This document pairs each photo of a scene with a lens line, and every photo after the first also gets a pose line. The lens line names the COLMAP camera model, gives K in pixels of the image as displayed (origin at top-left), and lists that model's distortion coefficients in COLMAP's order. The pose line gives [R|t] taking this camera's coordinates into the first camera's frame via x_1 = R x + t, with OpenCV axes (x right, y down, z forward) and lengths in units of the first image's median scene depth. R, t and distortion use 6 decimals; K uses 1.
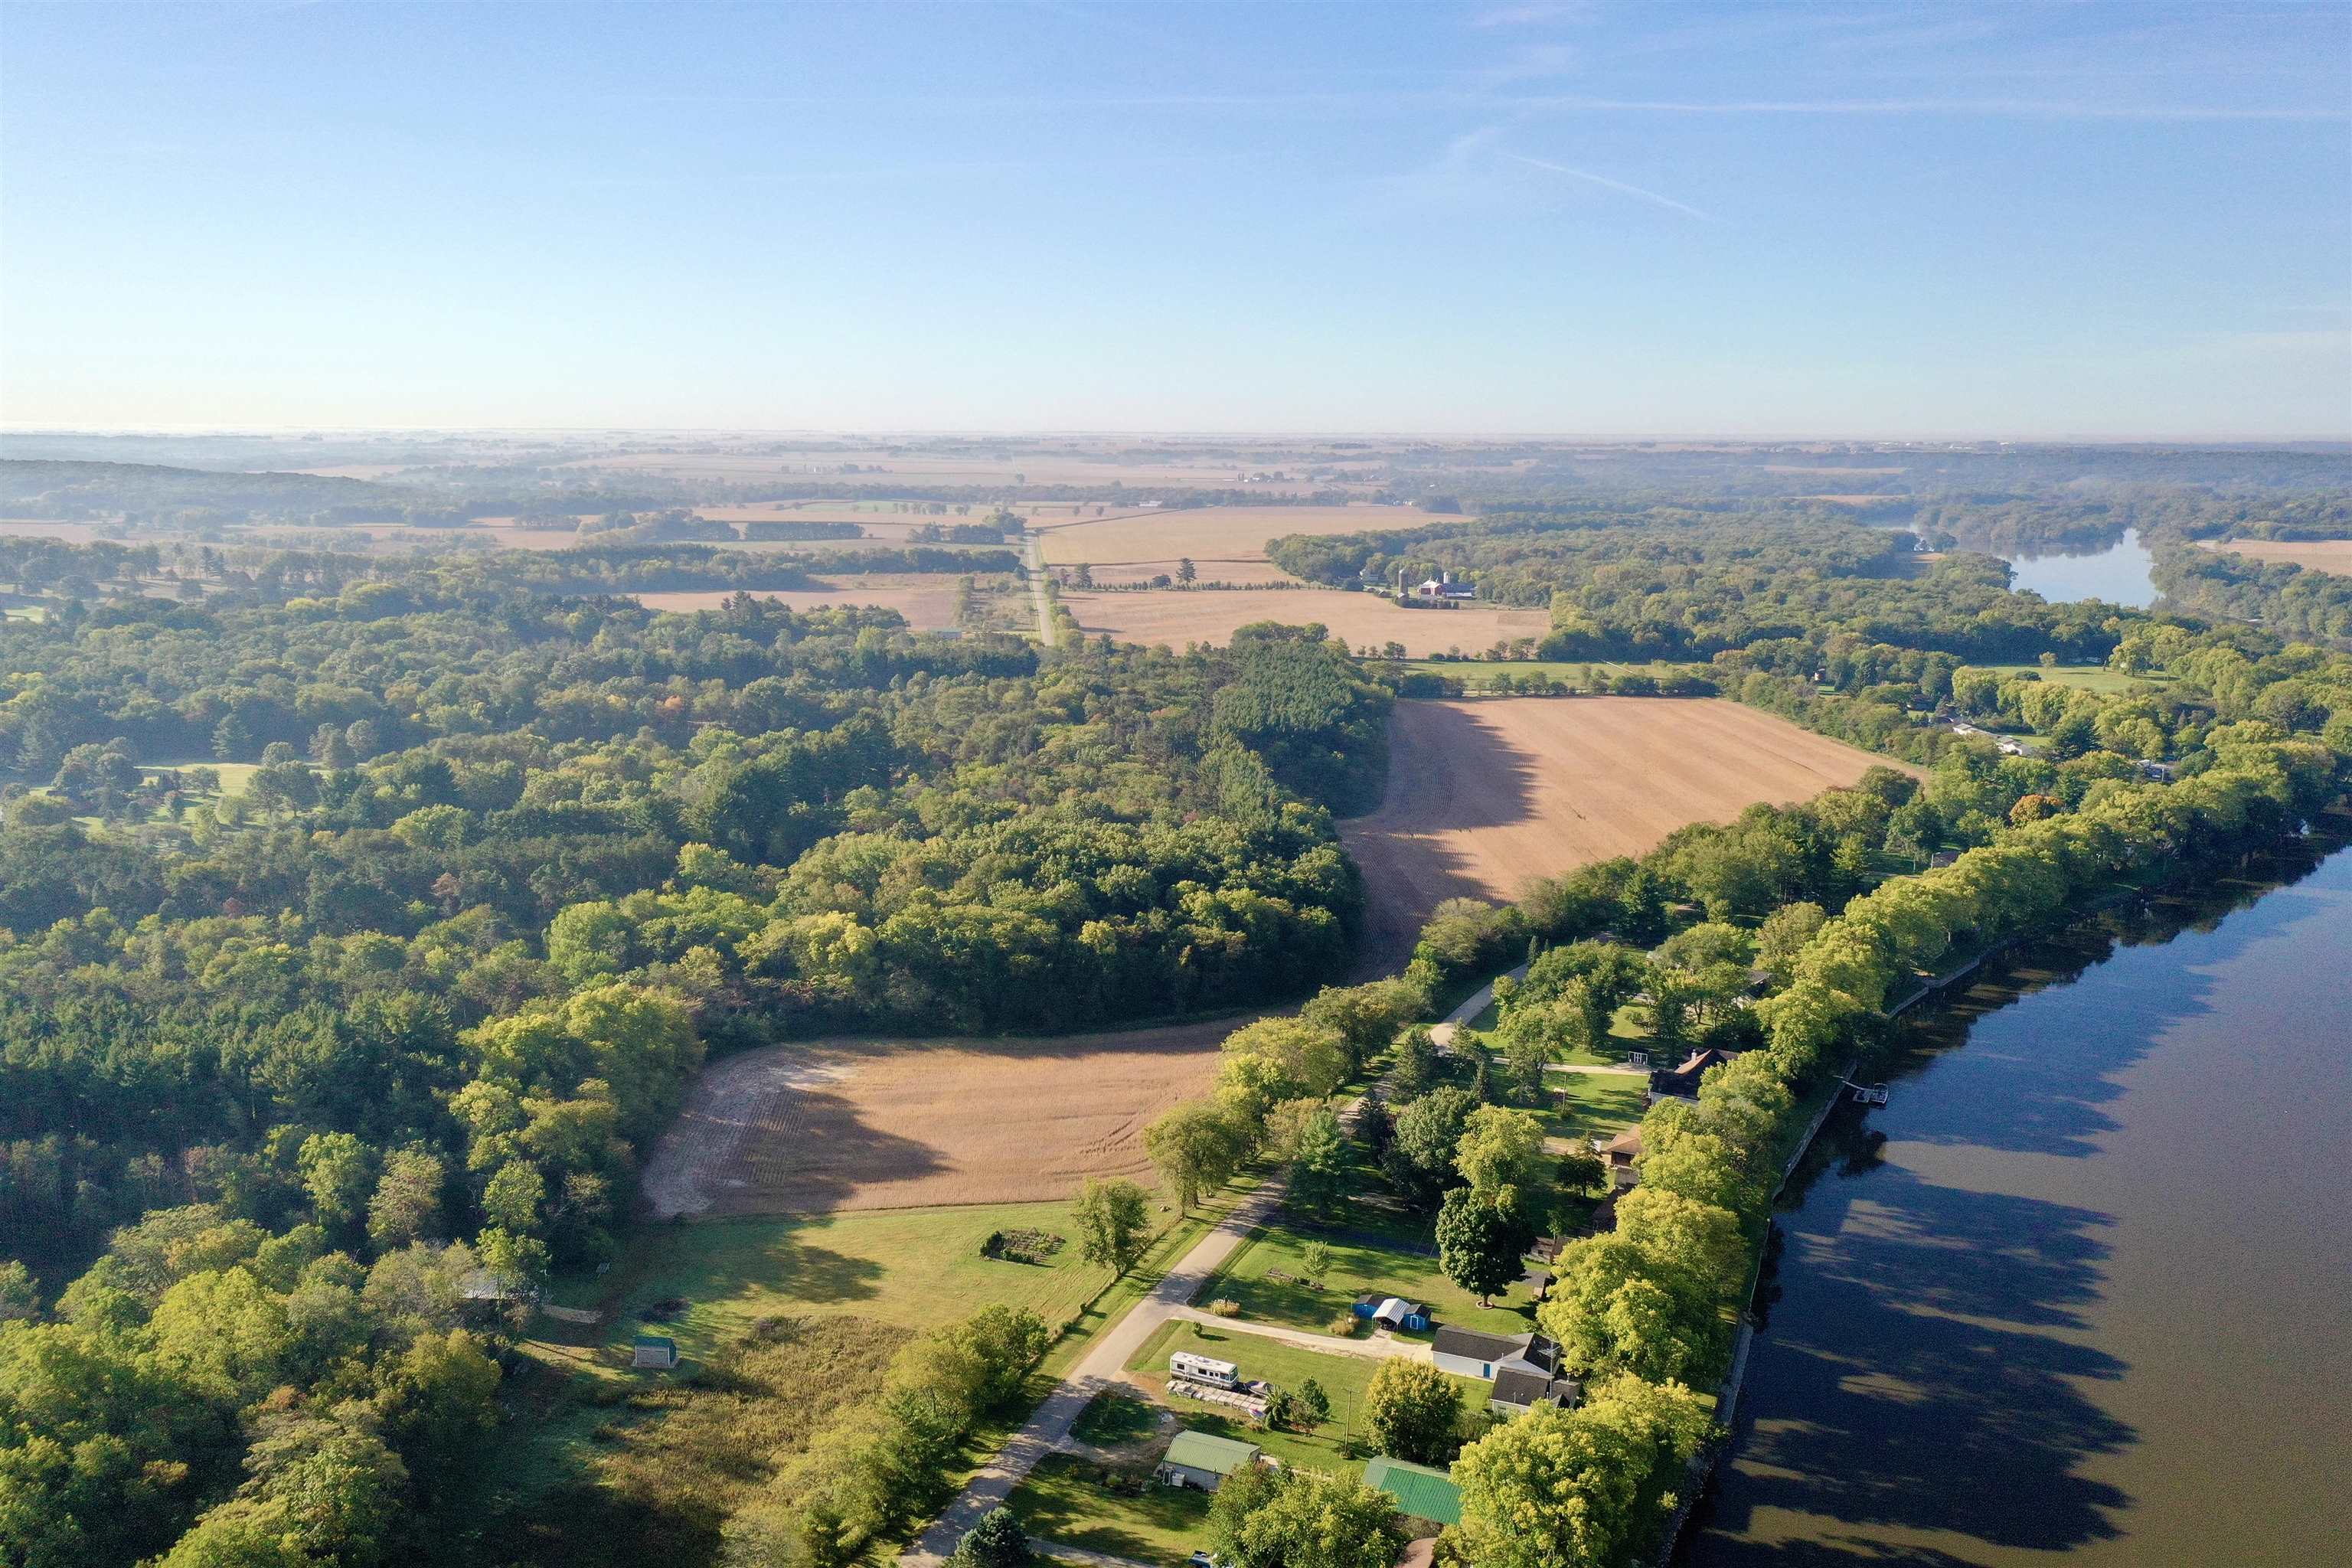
lens RADIAL K [[1888.8, 0, 1174.5], [0, 1888.8, 781.1], [0, 0, 1]] dist [0.011840, -0.000320]
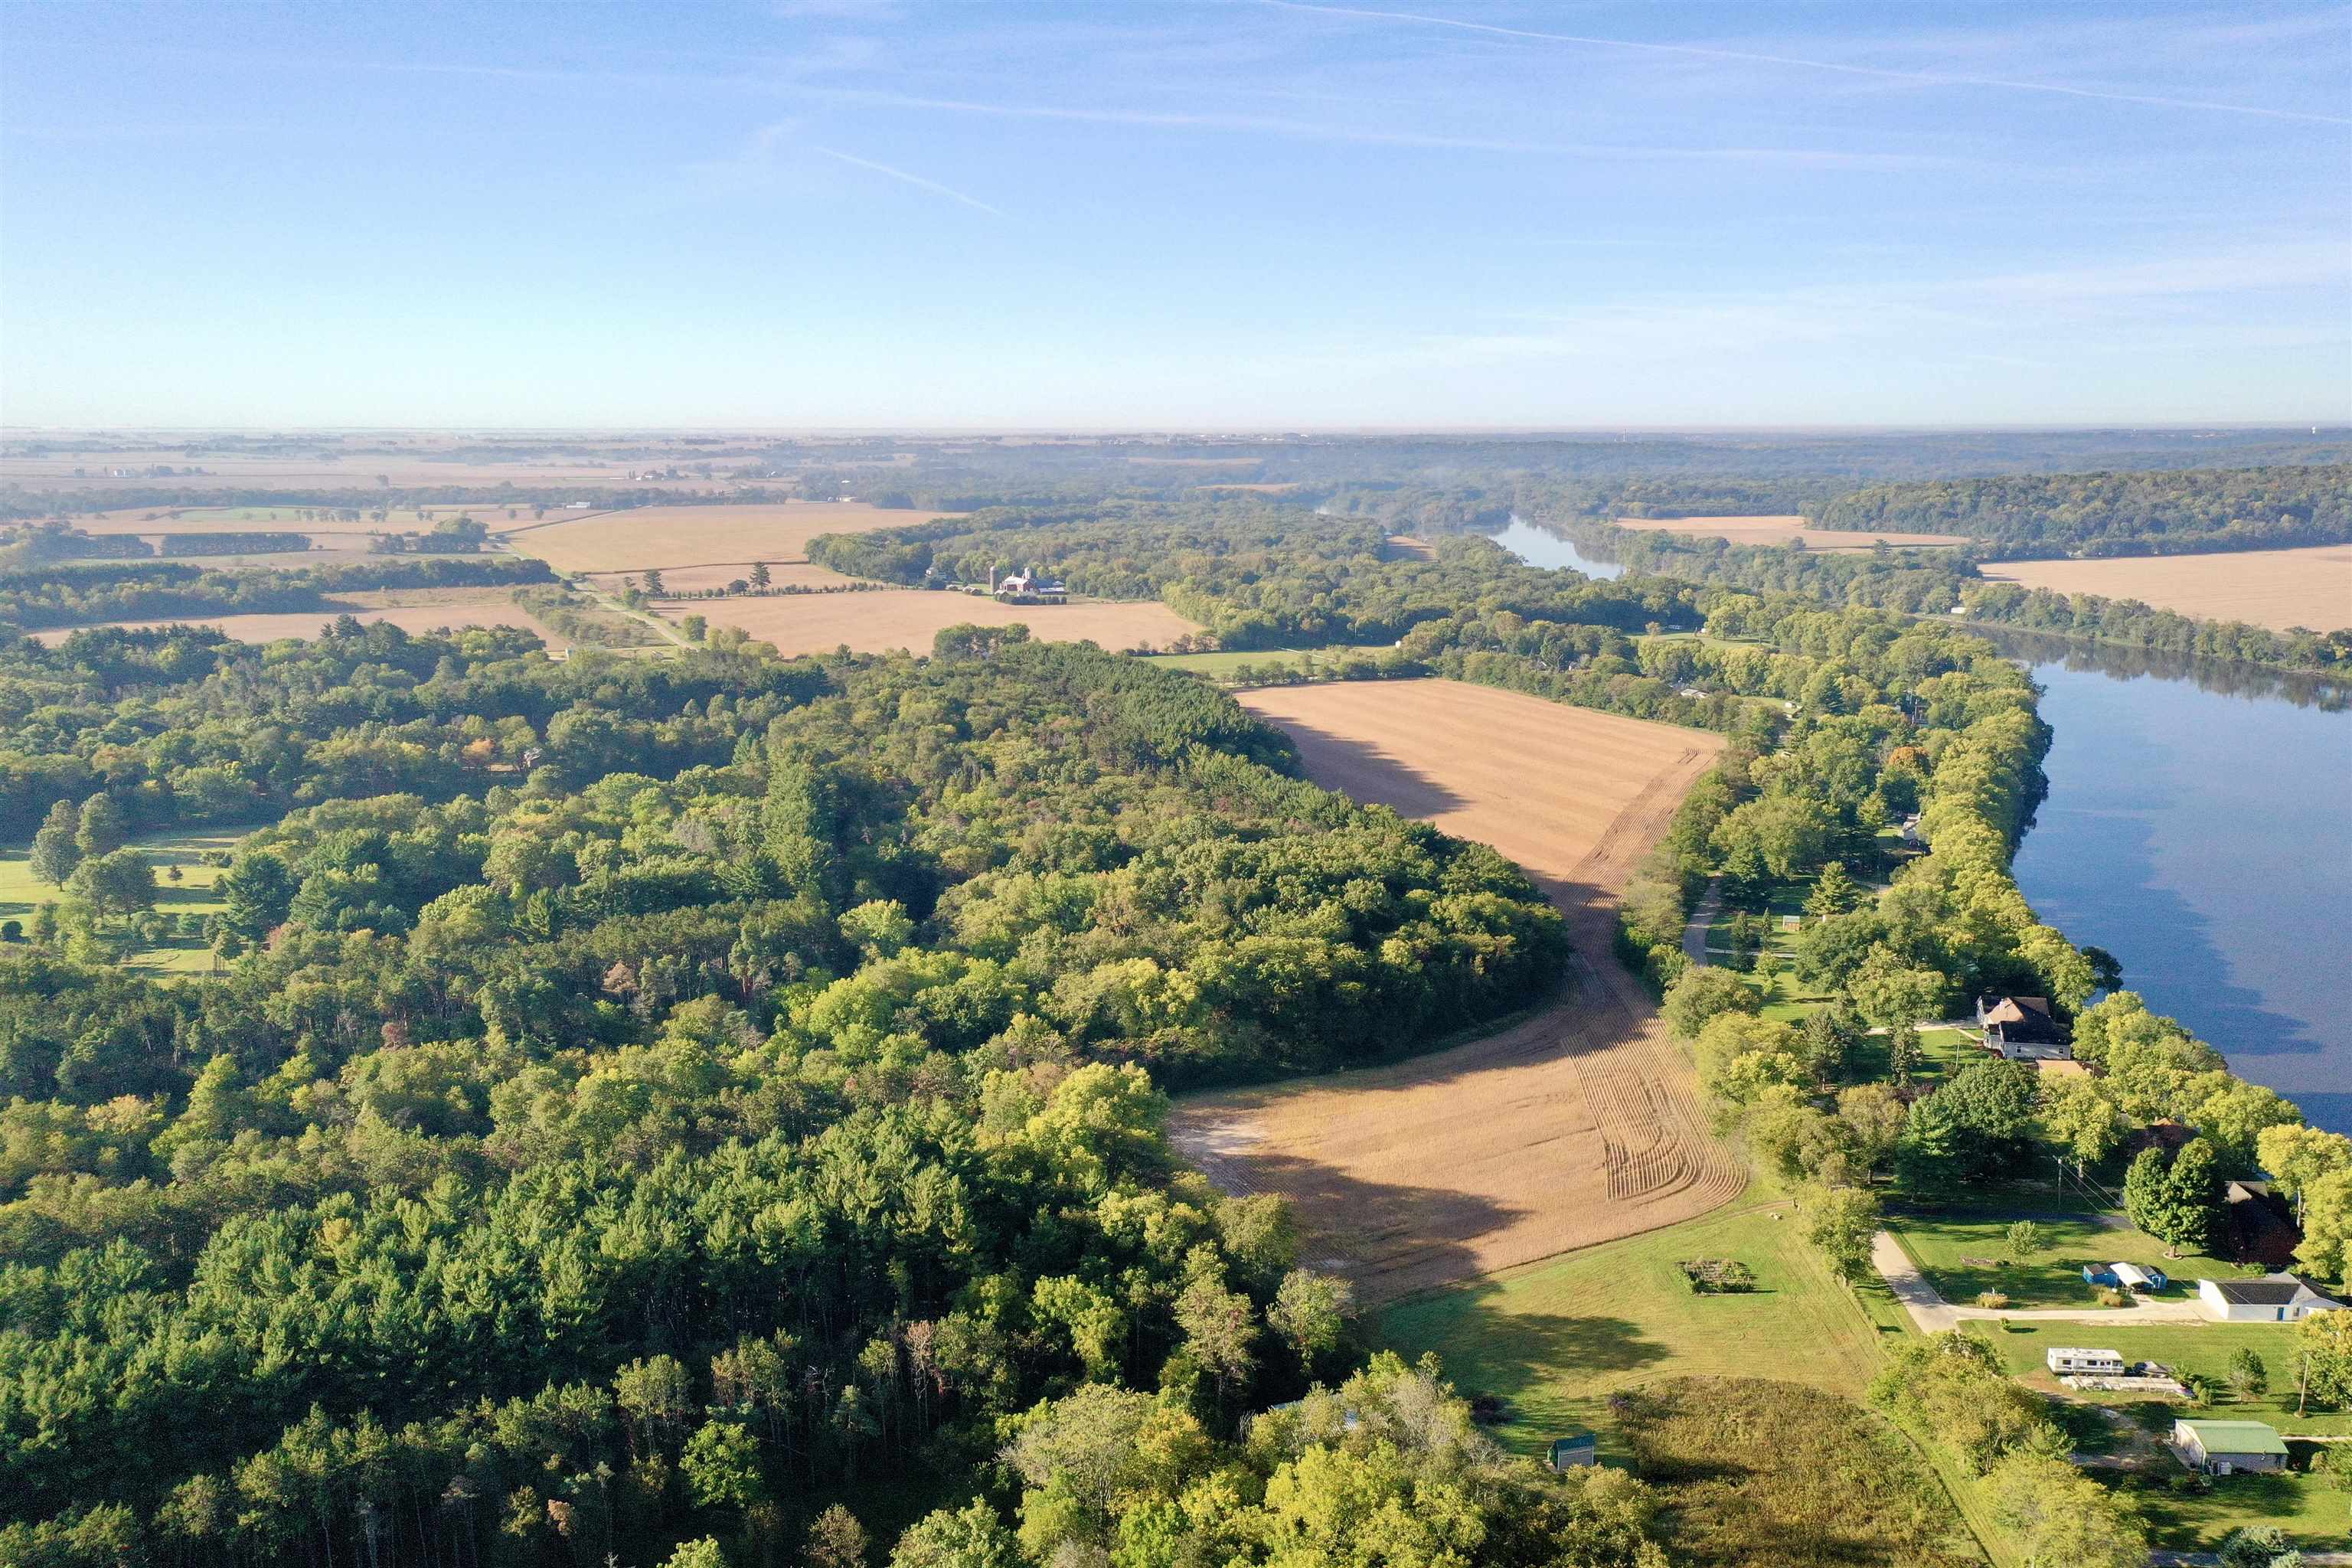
lens RADIAL K [[1888.8, 0, 1175.5], [0, 1888.8, 787.4], [0, 0, 1]] dist [0.011840, -0.000320]
pose [[0.929884, -0.073752, 0.360385, -0.151958], [0.071497, 0.997248, 0.019604, -0.009274], [-0.360839, 0.007537, 0.932598, 0.045541]]
